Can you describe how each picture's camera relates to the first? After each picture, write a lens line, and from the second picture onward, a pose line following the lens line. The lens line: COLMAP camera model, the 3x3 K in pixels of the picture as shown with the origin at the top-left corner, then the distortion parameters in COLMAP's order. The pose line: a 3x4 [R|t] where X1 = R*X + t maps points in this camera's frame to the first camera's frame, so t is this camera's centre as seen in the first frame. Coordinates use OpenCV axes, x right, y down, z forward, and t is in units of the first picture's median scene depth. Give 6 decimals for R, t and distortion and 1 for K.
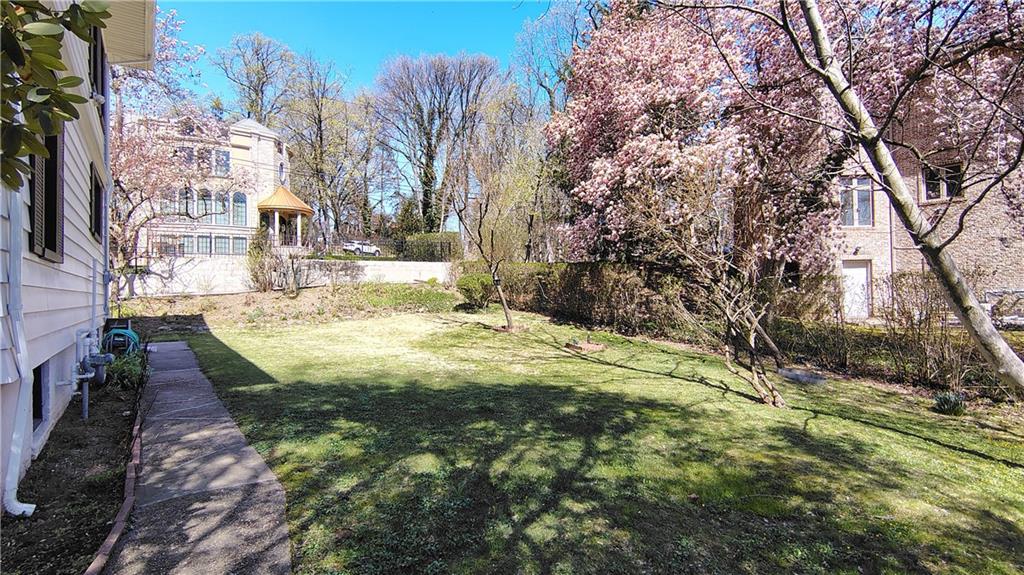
lens RADIAL K [[473.9, 0, 512.0], [0, 473.9, 287.5], [0, 0, 1]] dist [-0.000701, 0.000022]
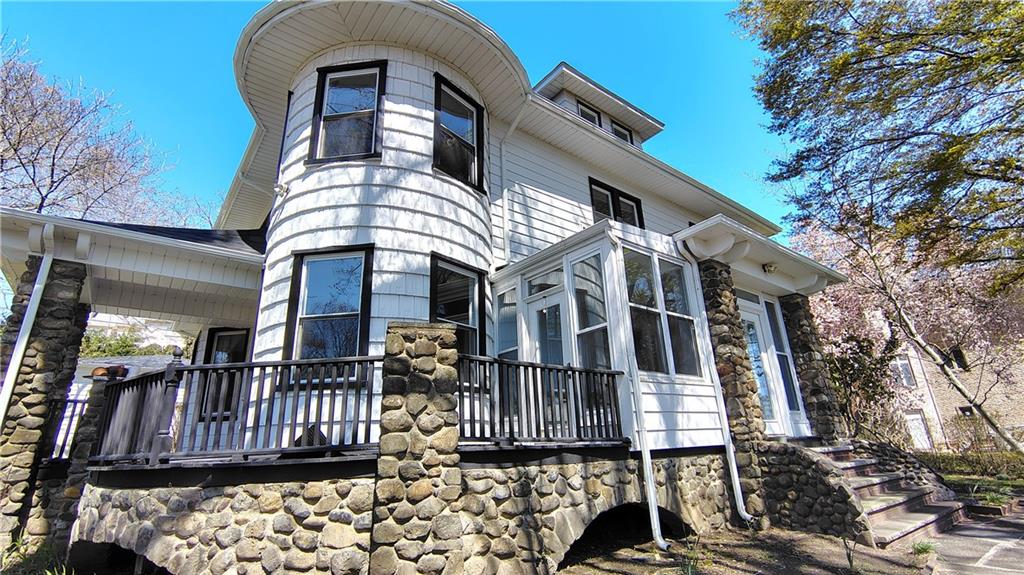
lens RADIAL K [[473.9, 0, 512.0], [0, 473.9, 287.5], [0, 0, 1]] dist [-0.000701, 0.000022]
pose [[0.999504, -0.024340, 0.019993, -0.774905], [0.029448, 0.947362, -0.318807, 0.028360], [-0.011181, 0.319238, 0.947609, -0.749141]]
